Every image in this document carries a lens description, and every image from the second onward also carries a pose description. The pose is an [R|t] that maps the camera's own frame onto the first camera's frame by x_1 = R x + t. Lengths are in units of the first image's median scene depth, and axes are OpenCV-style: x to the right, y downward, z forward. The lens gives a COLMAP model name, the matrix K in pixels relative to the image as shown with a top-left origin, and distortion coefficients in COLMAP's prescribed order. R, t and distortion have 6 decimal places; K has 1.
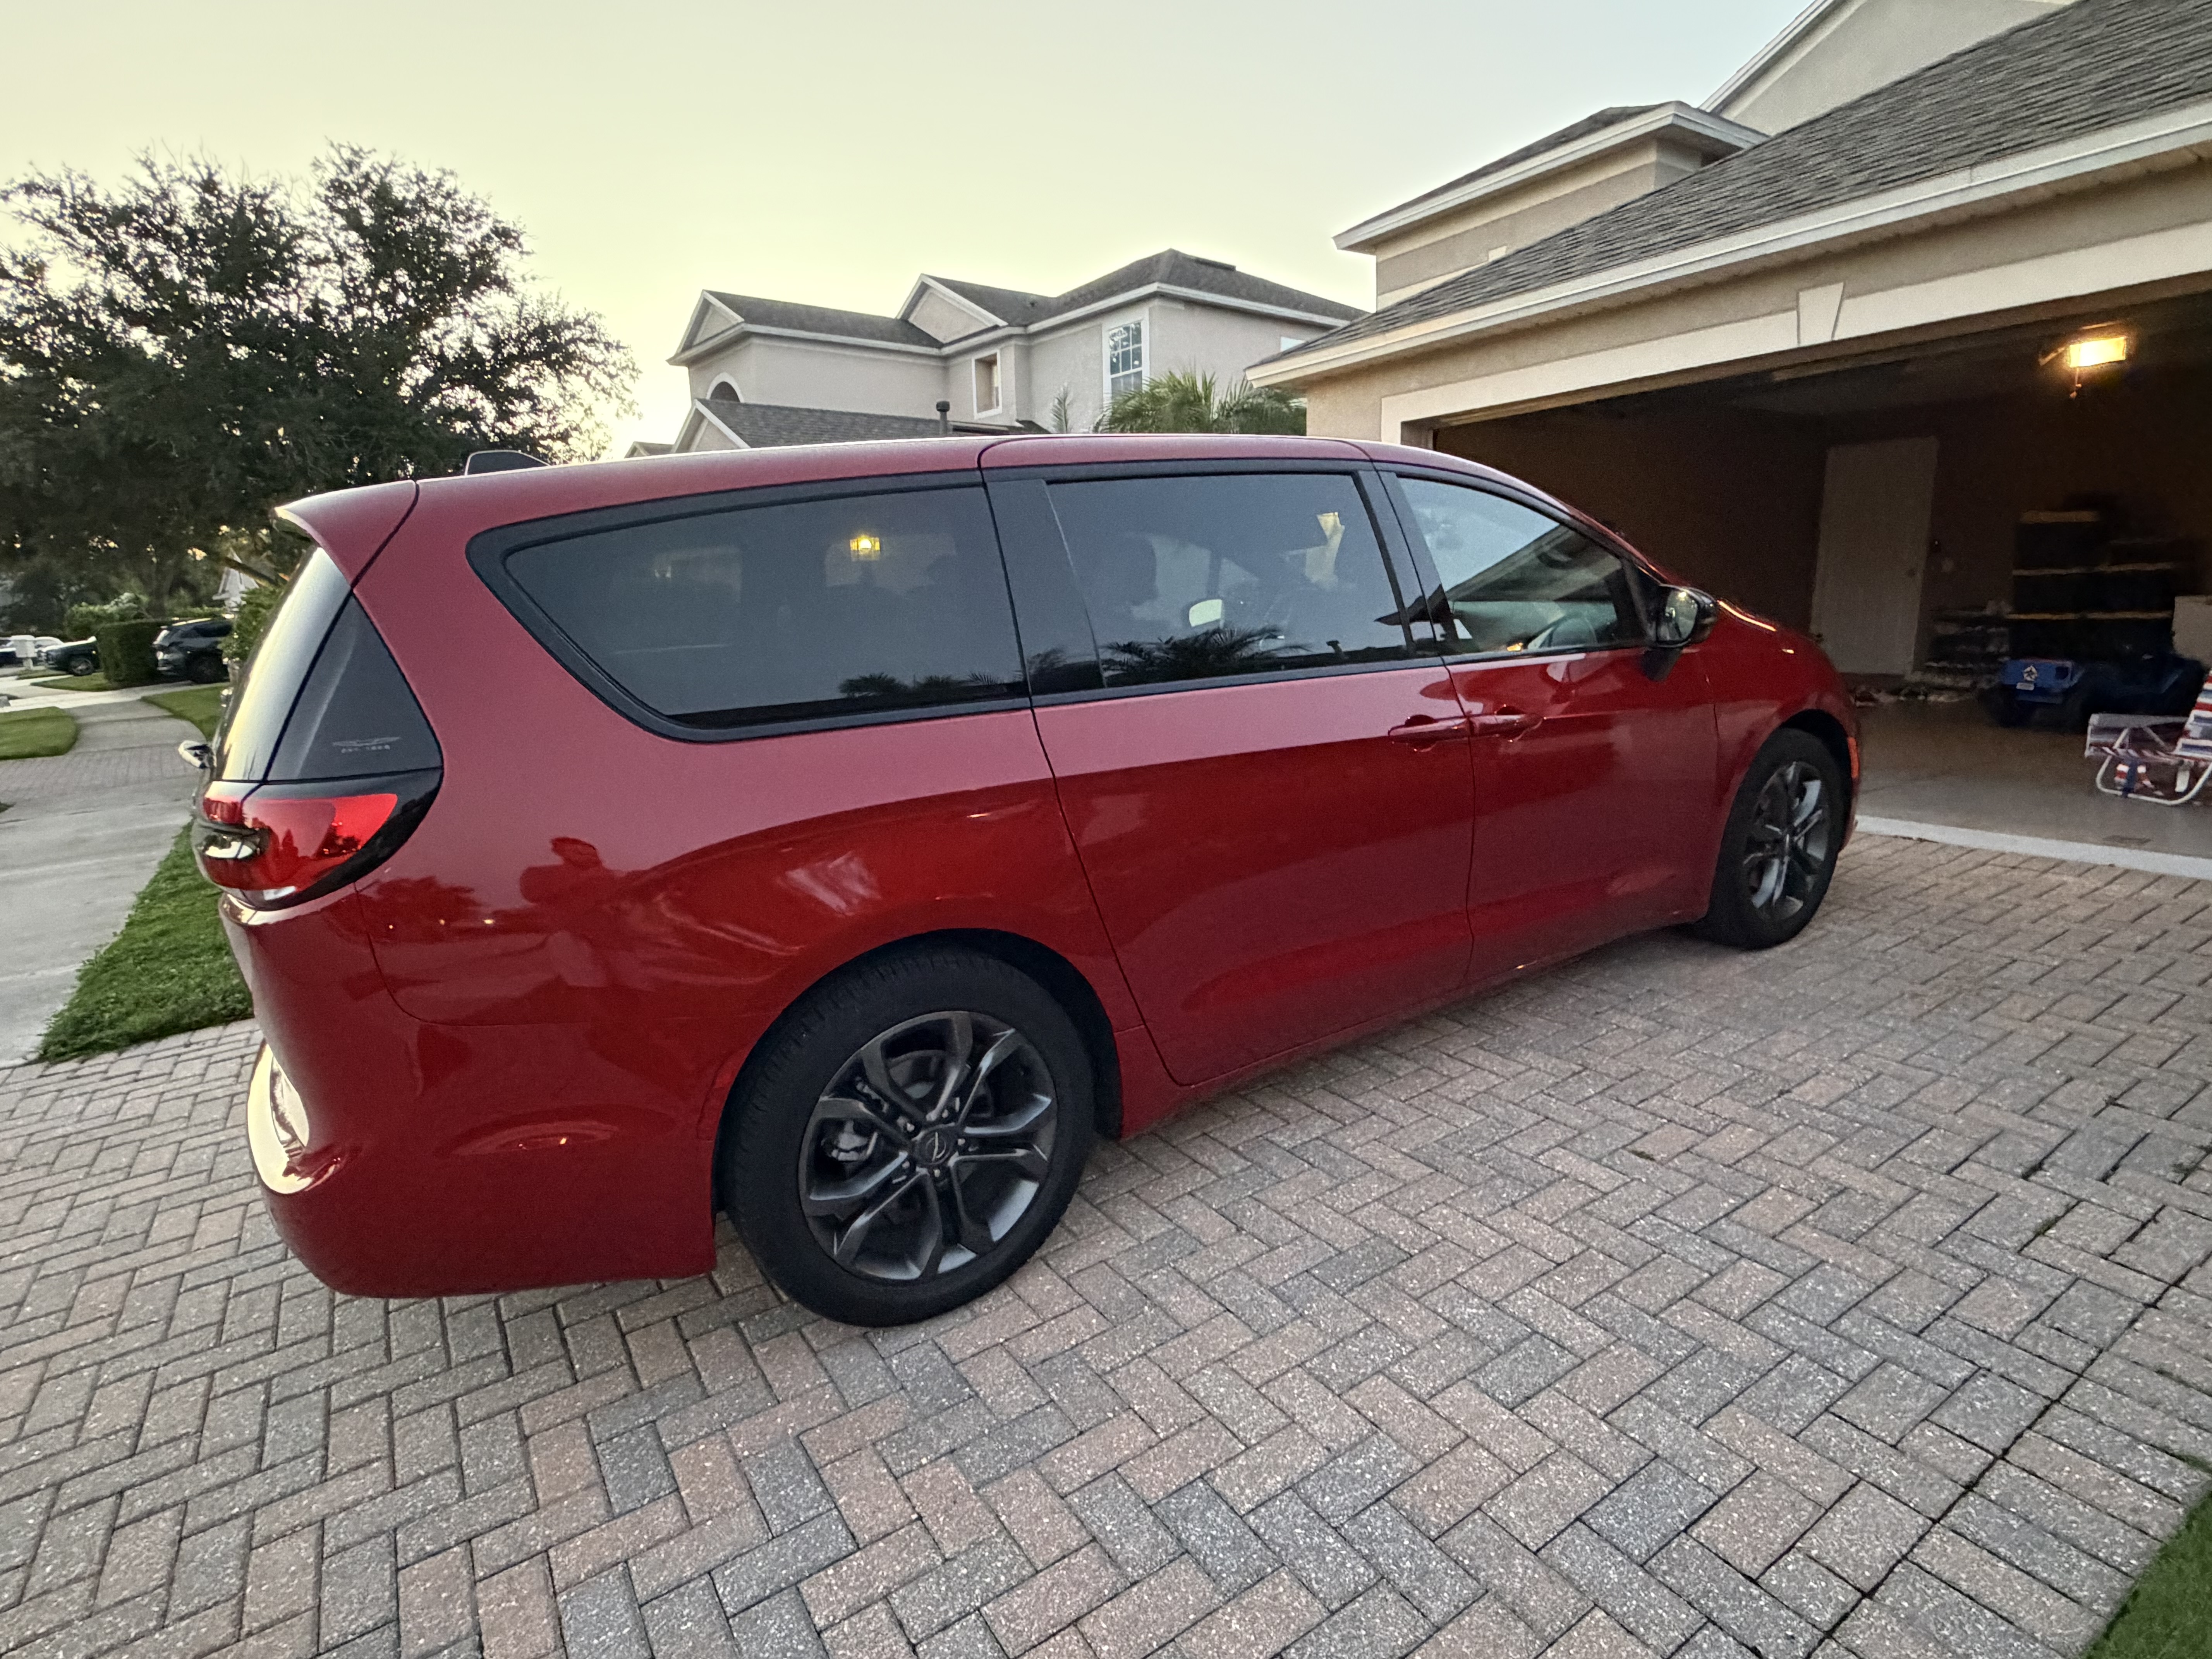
lens RADIAL K [[1159.5, 0, 1092.2], [0, 1159.5, 820.9], [0, 0, 1]] dist [0.002208, -0.002712]
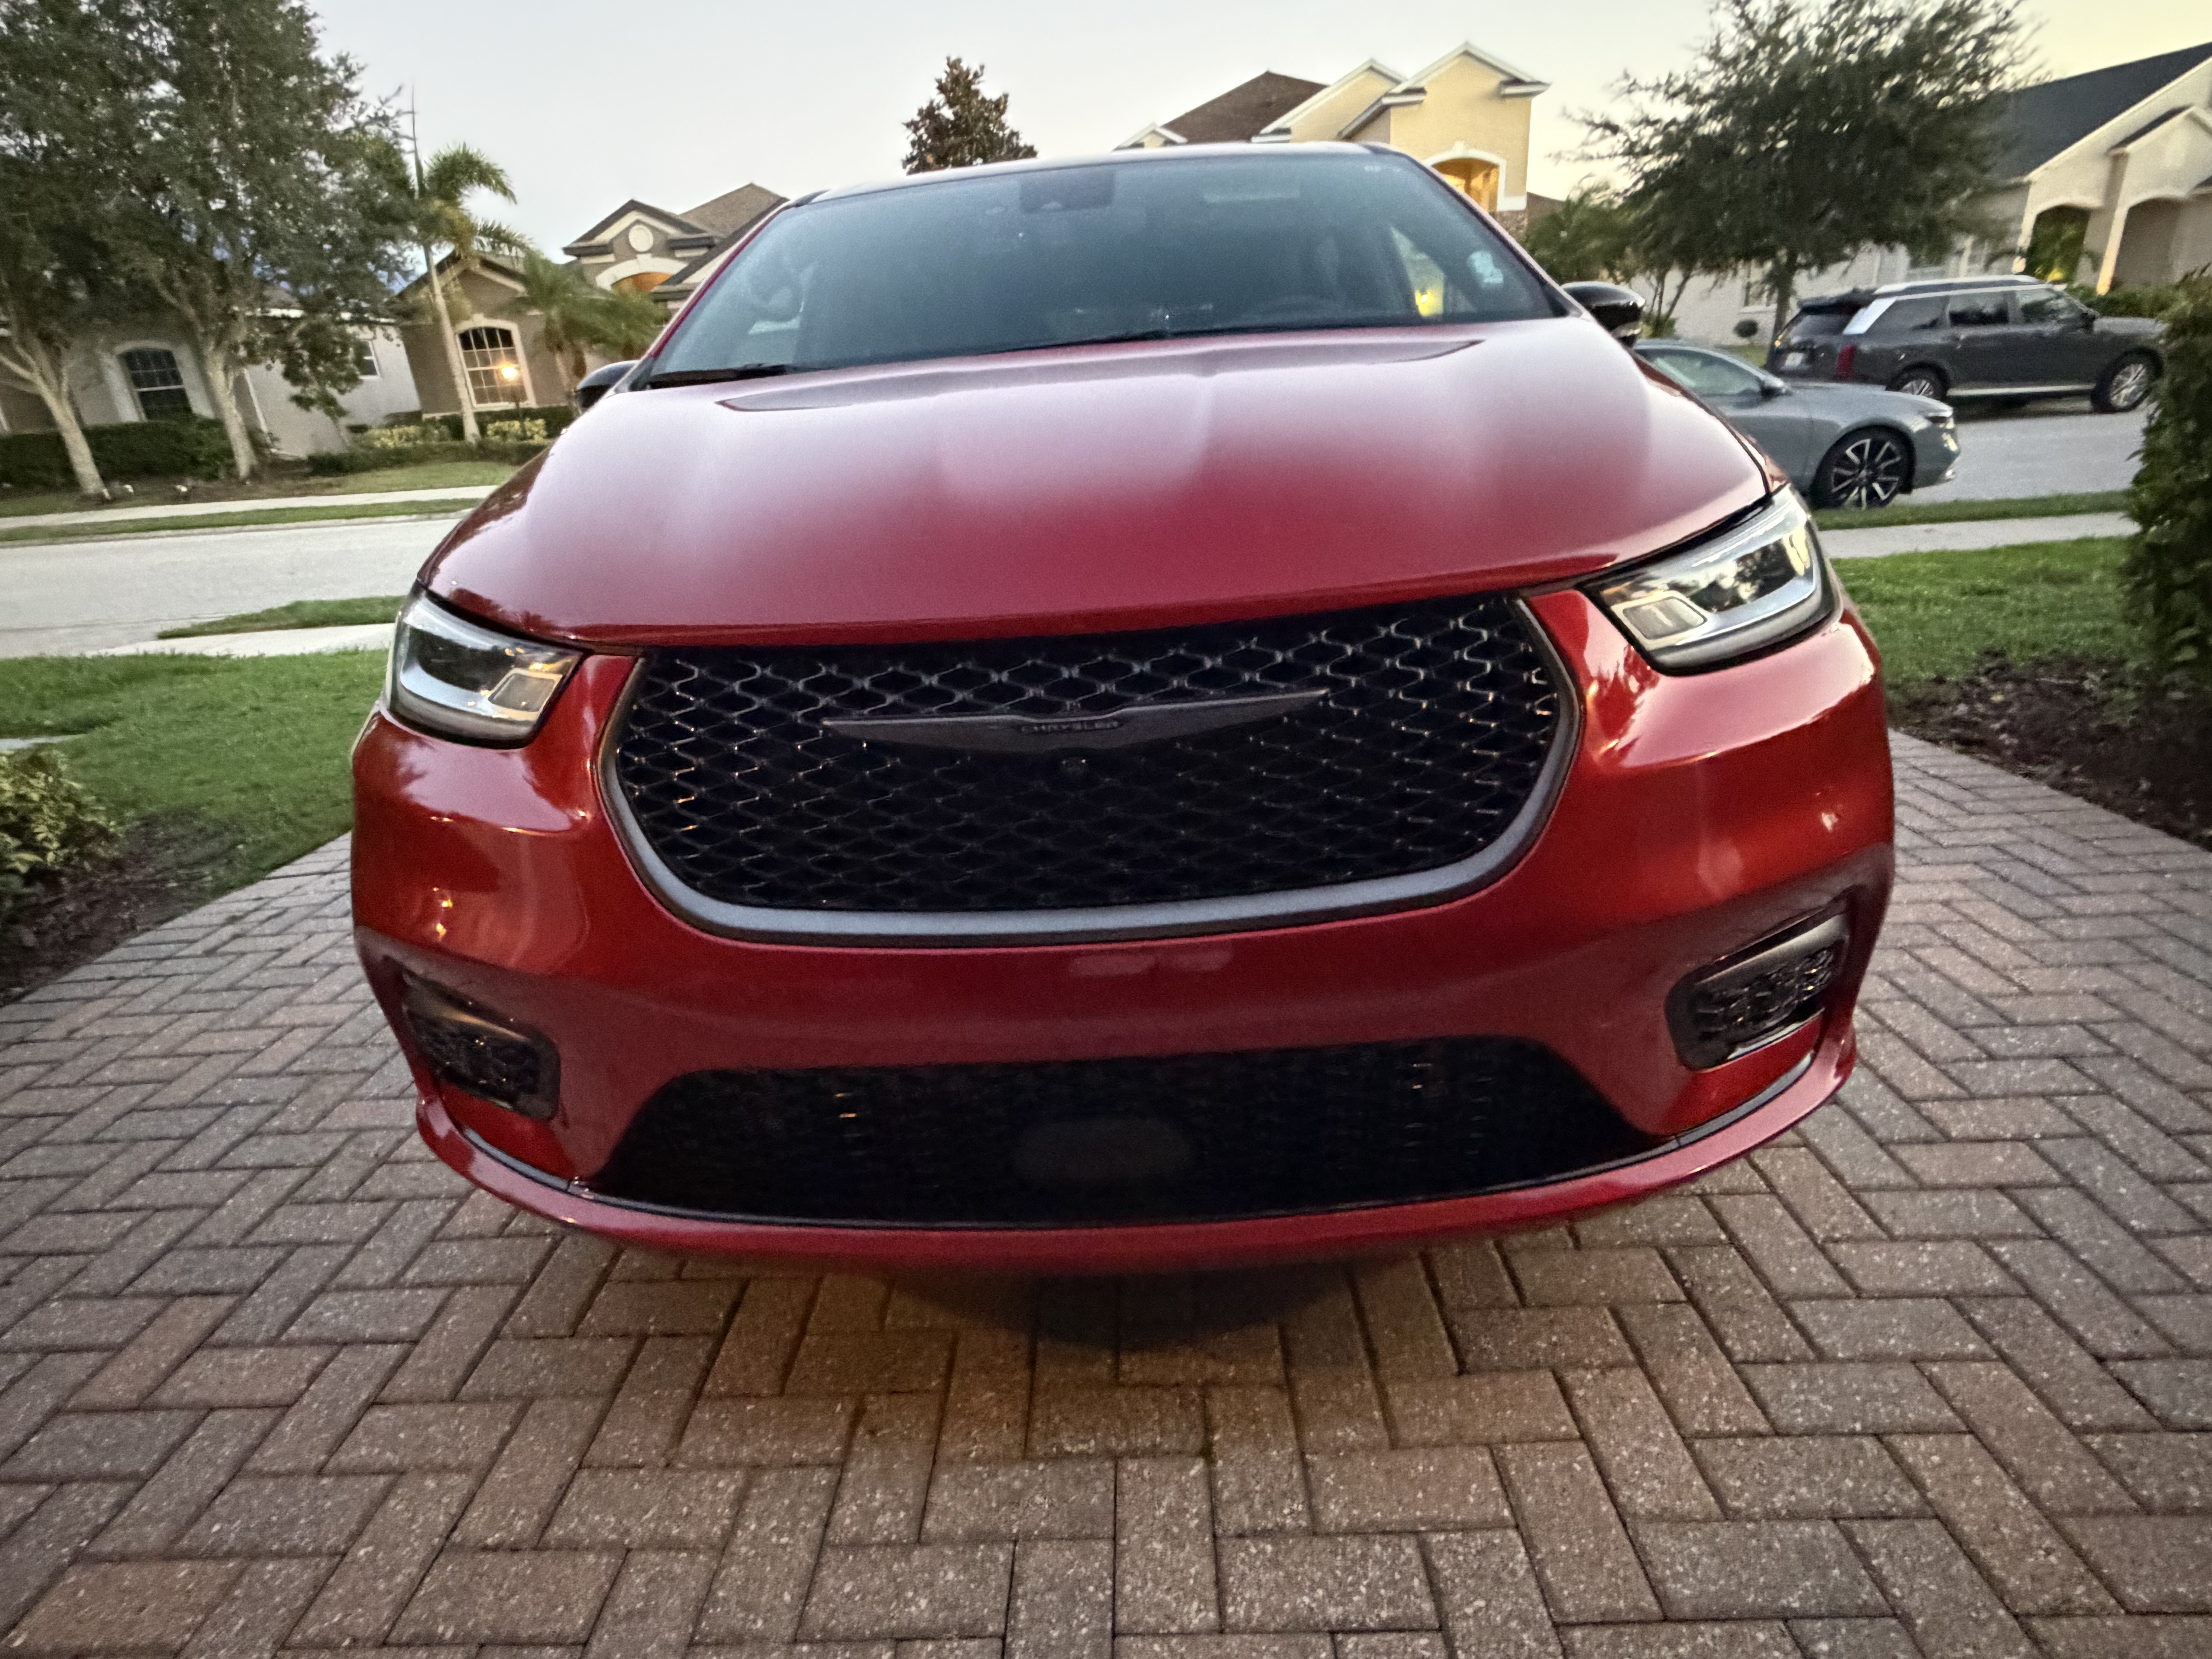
lens RADIAL K [[1159.5, 0, 1092.2], [0, 1159.5, 820.9], [0, 0, 1]] dist [0.002208, -0.002712]
pose [[-0.557725, 0.378886, -0.738504, 1.144882], [-0.059611, 0.869155, 0.490934, -0.382851], [0.827883, 0.317829, -0.462163, 1.938370]]
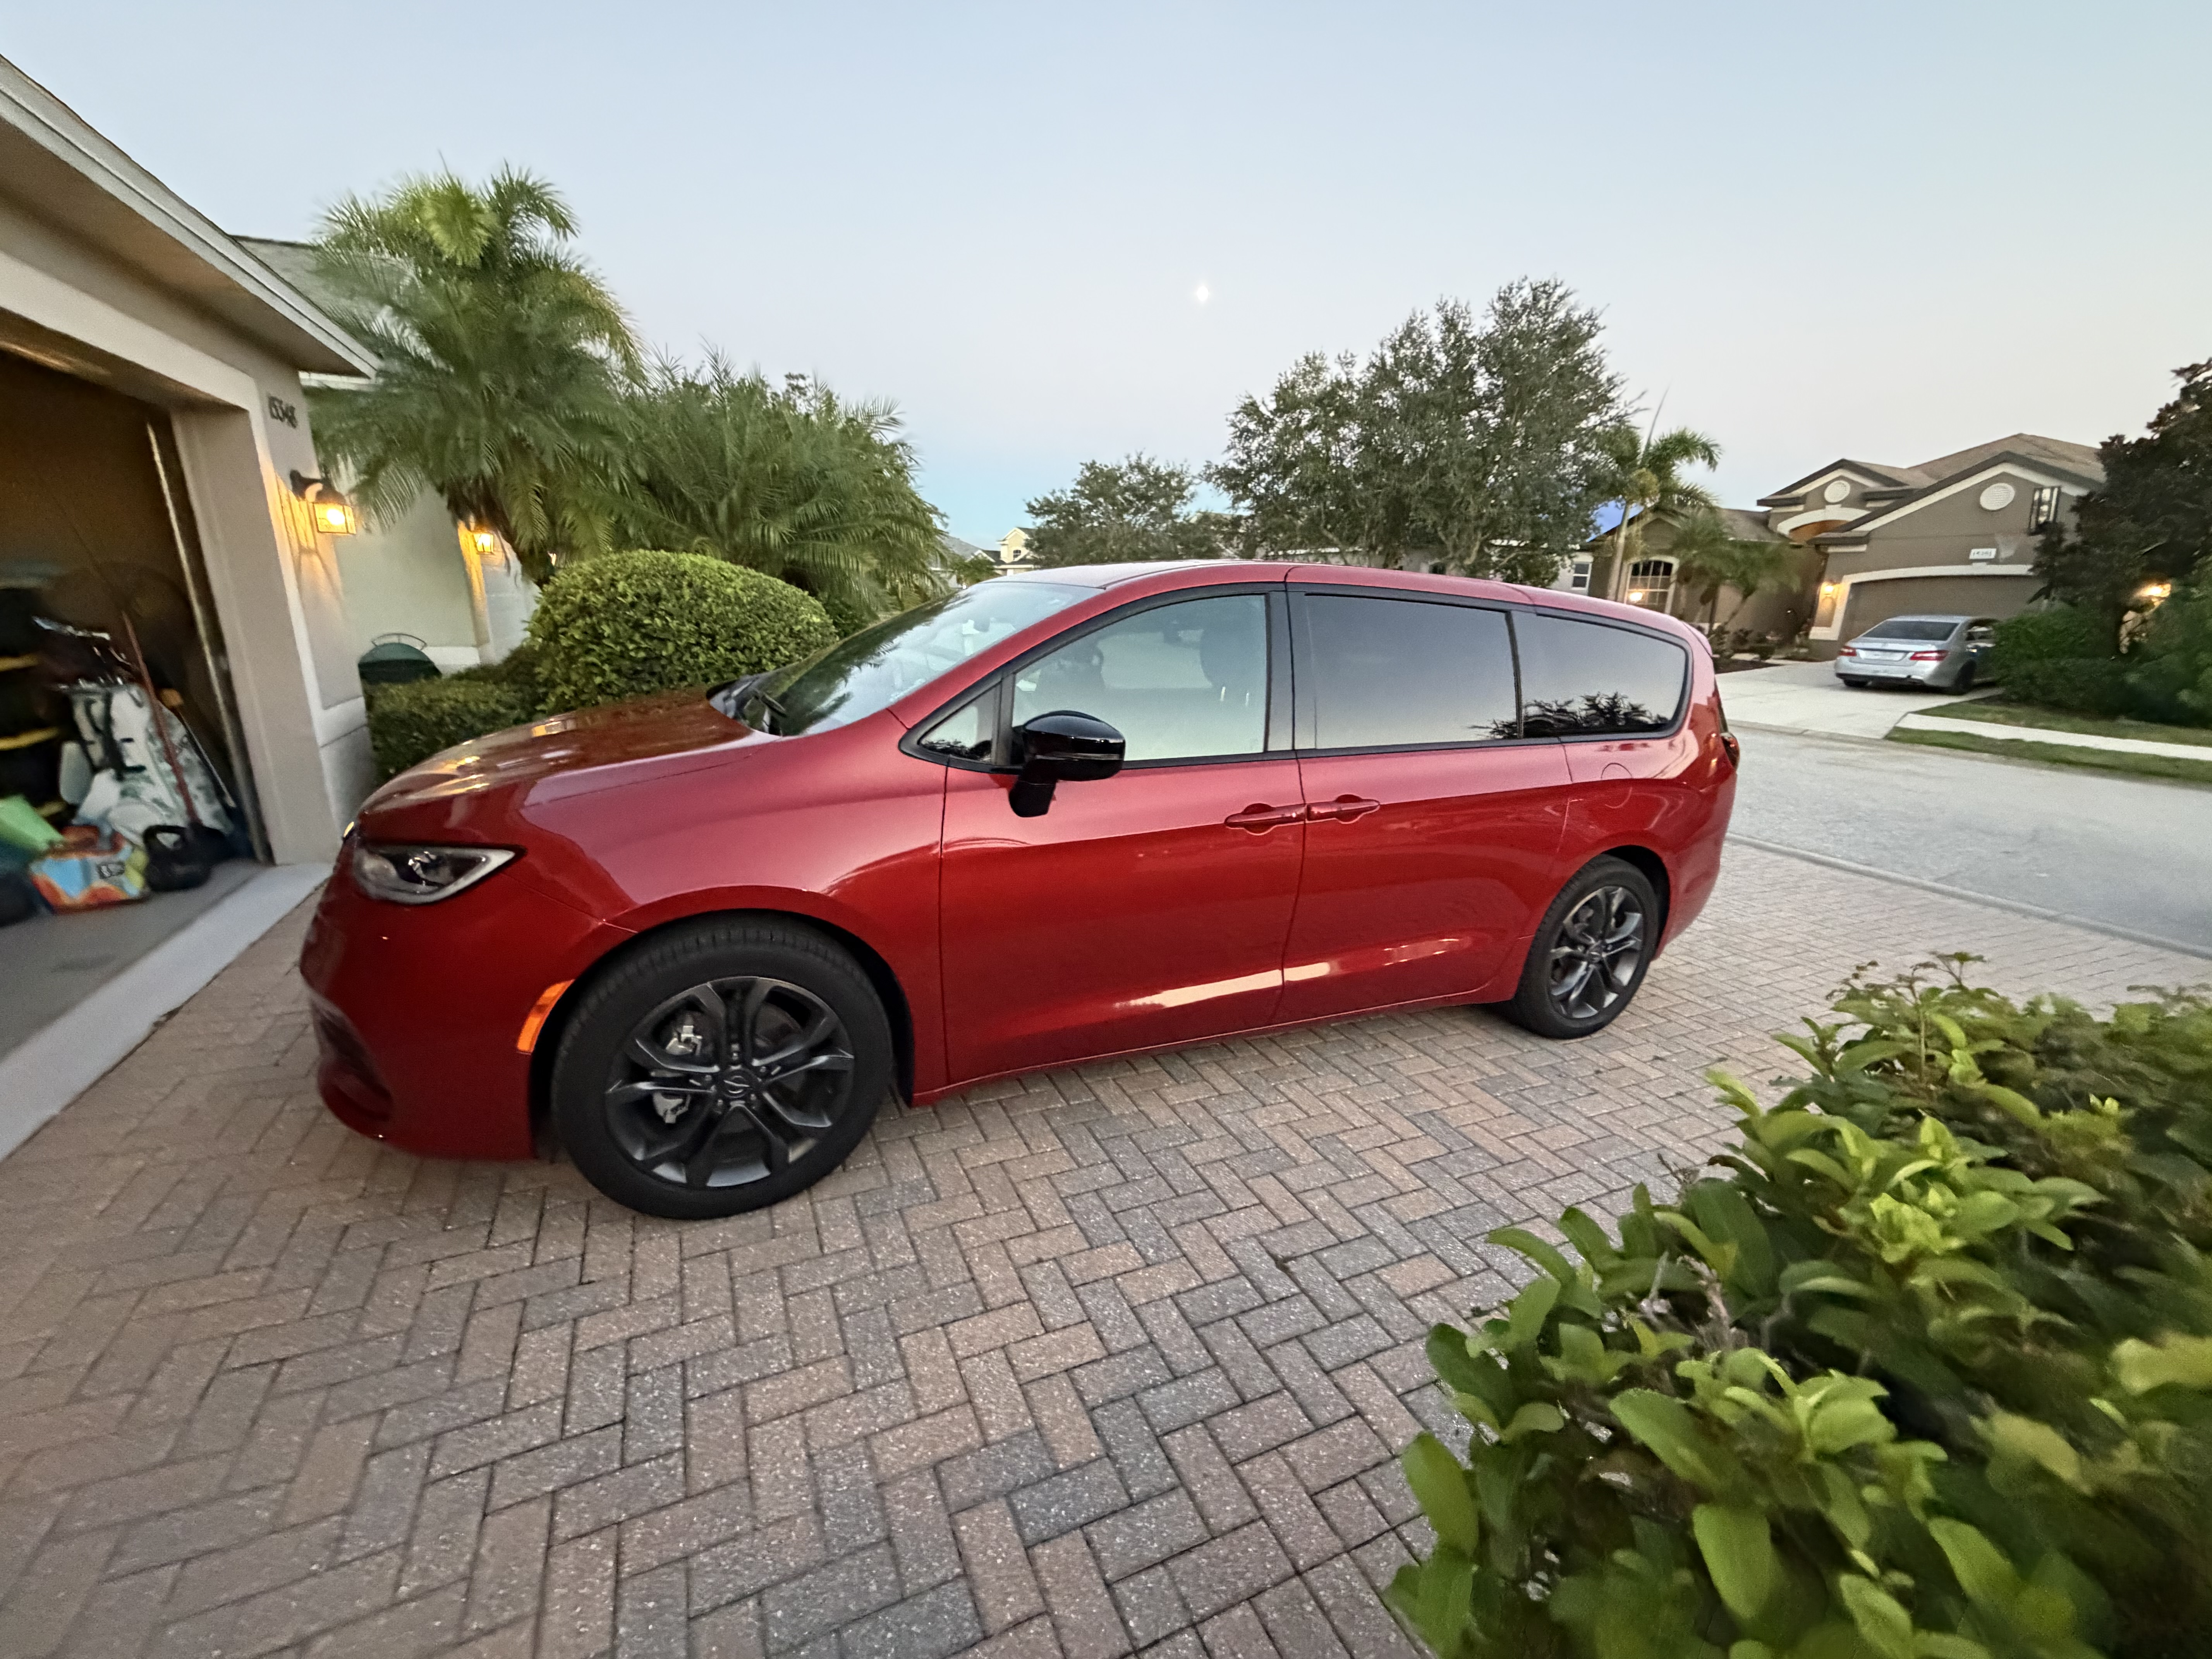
lens RADIAL K [[884.8, 0, 1101.5], [0, 884.8, 824.7], [0, 0, 1]] dist [0.000435, 0.000155]
pose [[-0.991530, -0.014809, 0.129030, 0.036791], [0.041043, 0.906840, 0.419471, -0.559197], [-0.123222, 0.421214, -0.898552, 2.444350]]
